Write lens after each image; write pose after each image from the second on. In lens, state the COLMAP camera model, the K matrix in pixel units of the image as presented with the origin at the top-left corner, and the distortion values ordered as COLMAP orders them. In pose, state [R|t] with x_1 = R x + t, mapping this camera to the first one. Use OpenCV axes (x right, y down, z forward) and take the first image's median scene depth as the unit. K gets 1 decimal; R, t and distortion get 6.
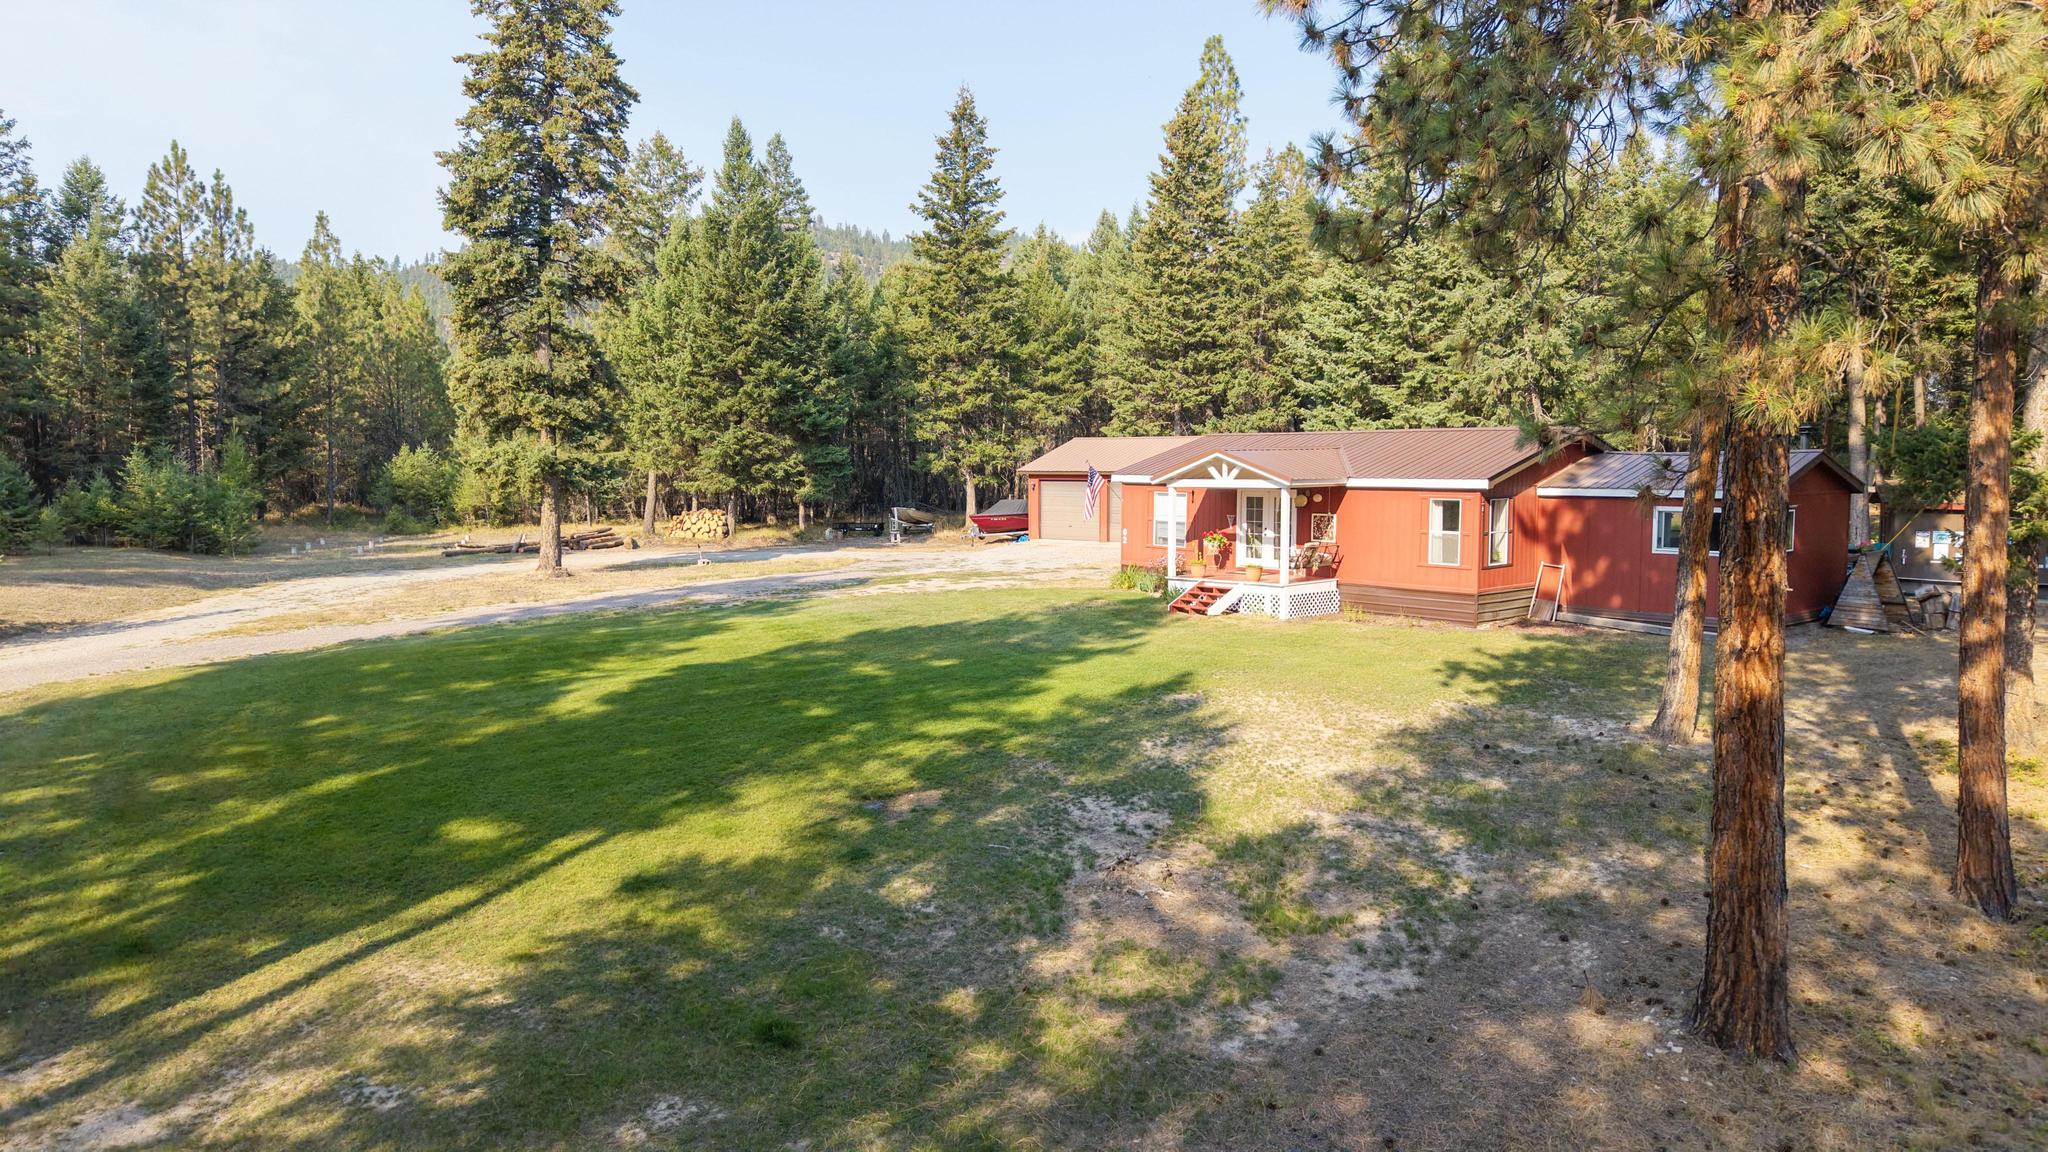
lens RADIAL K [[1369.9, 0, 1023.1], [0, 1369.9, 573.8], [0, 0, 1]] dist [0.035911, -0.045320]
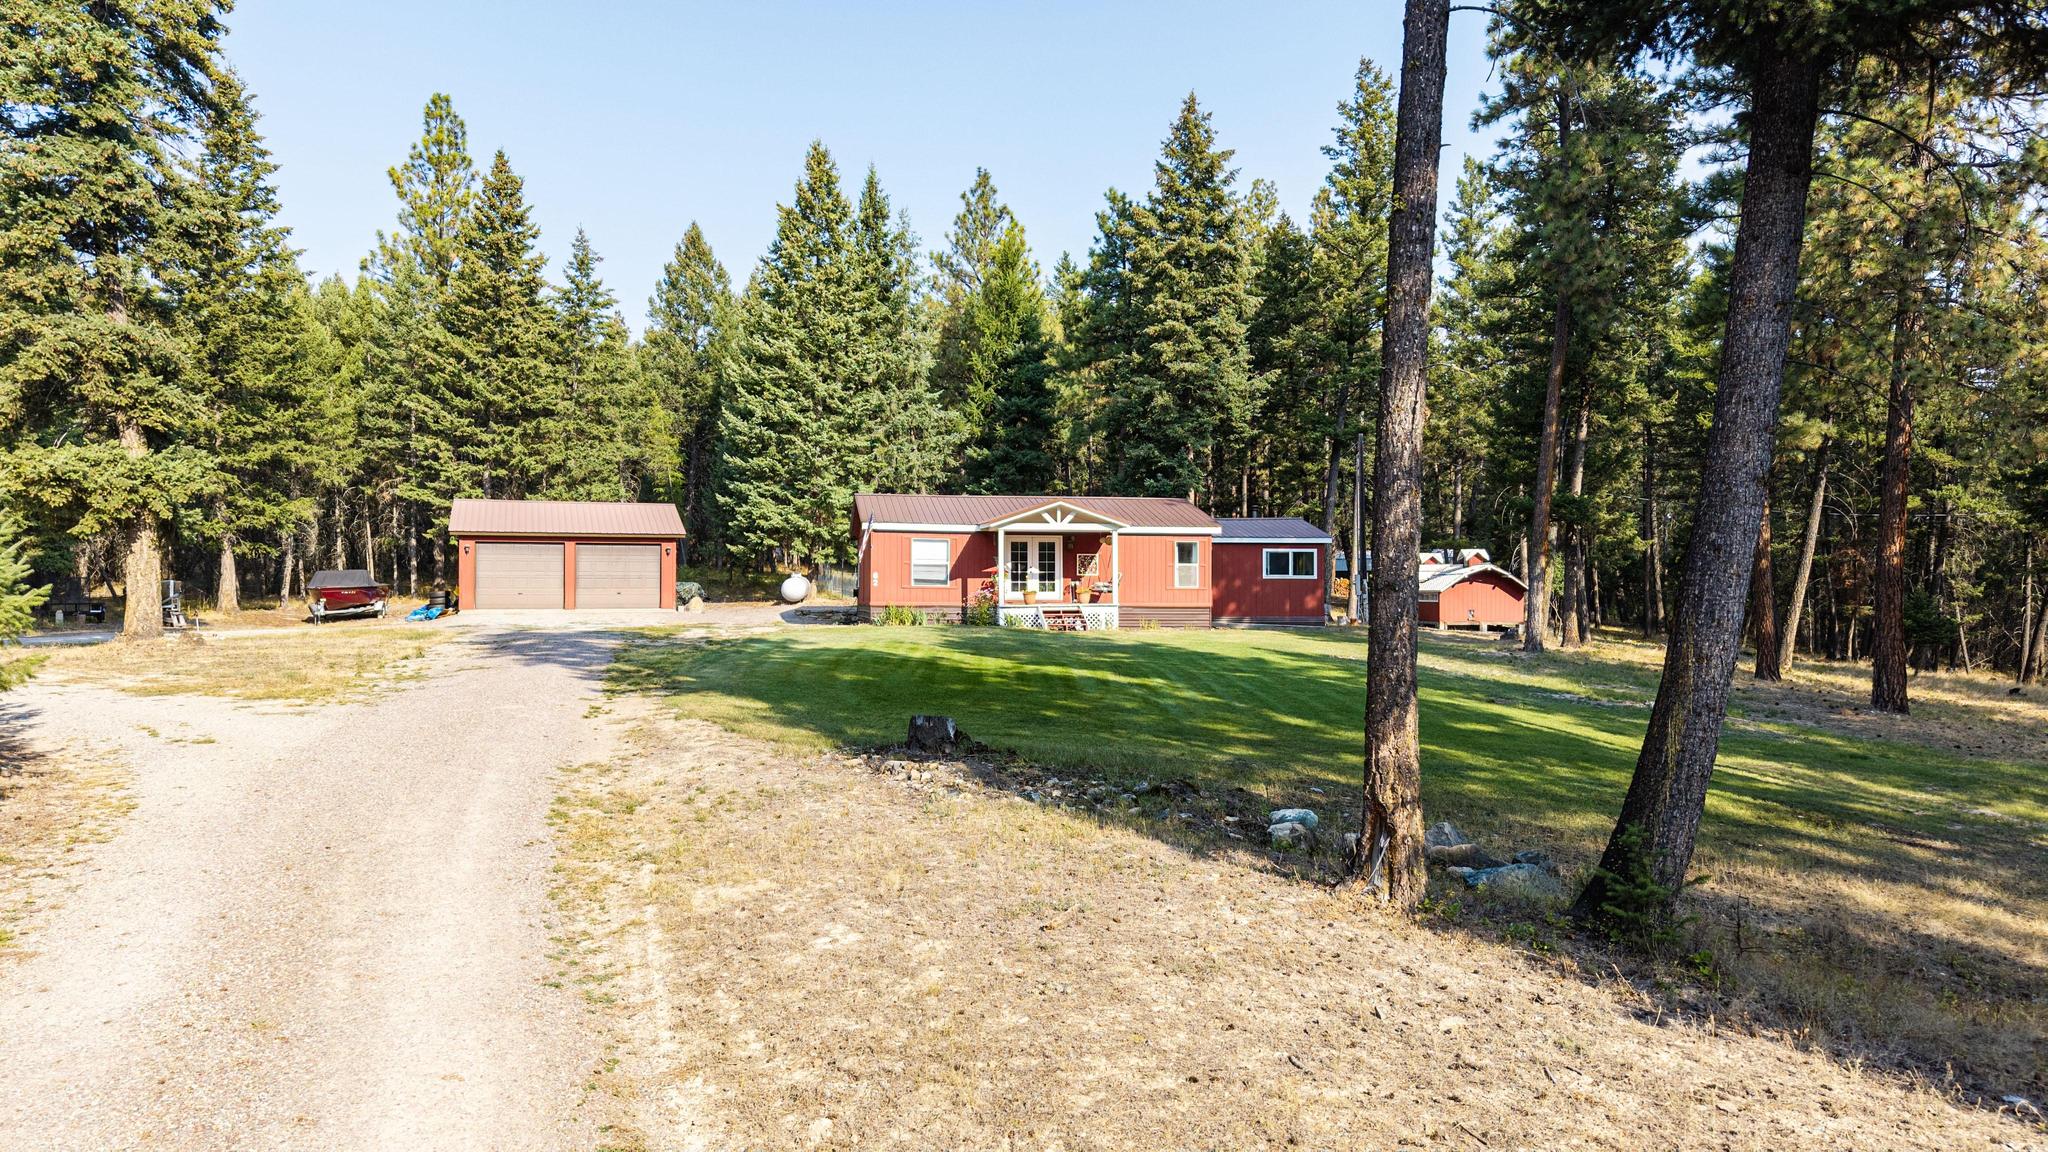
lens RADIAL K [[1369.9, 0, 1018.7], [0, 1369.9, 584.0], [0, 0, 1]] dist [0.035911, -0.045320]
pose [[0.539094, 0.009192, 0.842195, -0.491440], [0.066110, 0.996394, -0.053192, 0.026505], [-0.839647, 0.084353, 0.536542, 0.202366]]
